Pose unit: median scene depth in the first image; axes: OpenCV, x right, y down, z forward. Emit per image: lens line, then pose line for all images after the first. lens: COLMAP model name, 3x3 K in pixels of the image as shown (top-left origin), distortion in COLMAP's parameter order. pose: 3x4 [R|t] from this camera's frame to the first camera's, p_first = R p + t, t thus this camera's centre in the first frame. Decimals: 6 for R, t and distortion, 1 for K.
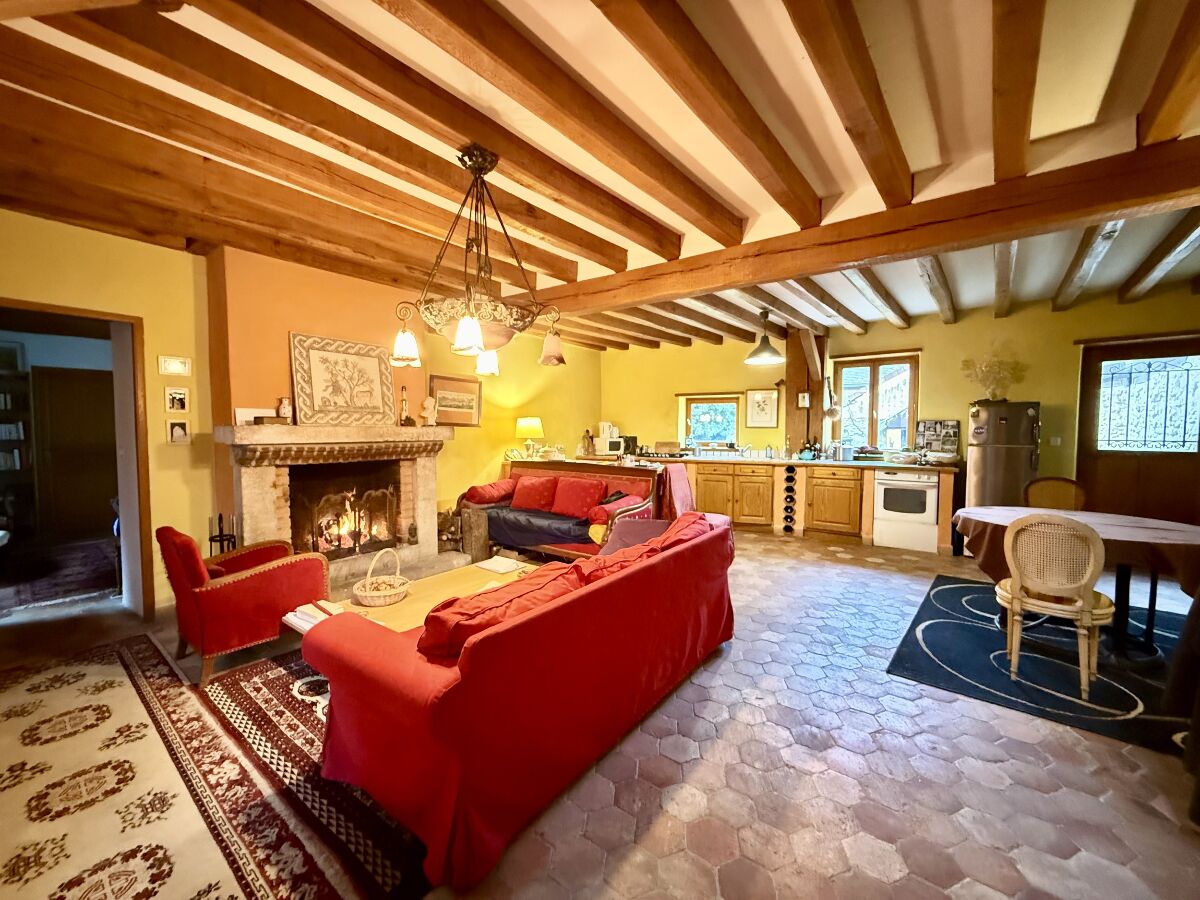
lens RADIAL K [[489.7, 0, 600.0], [0, 489.7, 450.0], [0, 0, 1]] dist [0.000245, -0.000259]
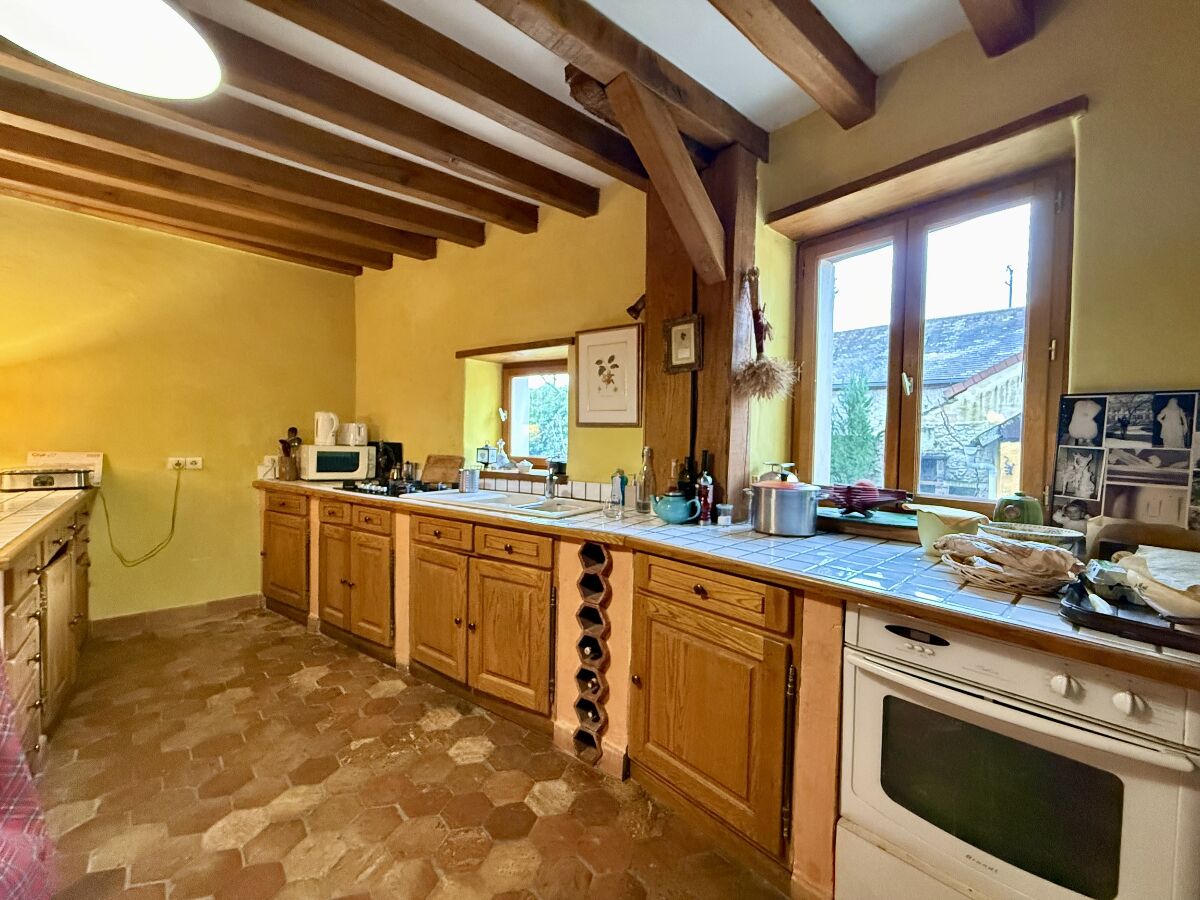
lens RADIAL K [[489.7, 0, 600.0], [0, 489.7, 450.0], [0, 0, 1]] dist [0.000245, -0.000259]
pose [[0.983527, 0.021475, -0.179480, 0.431879], [-0.025073, 0.999527, -0.017802, -0.020551], [0.179013, 0.022008, 0.983600, 0.668119]]
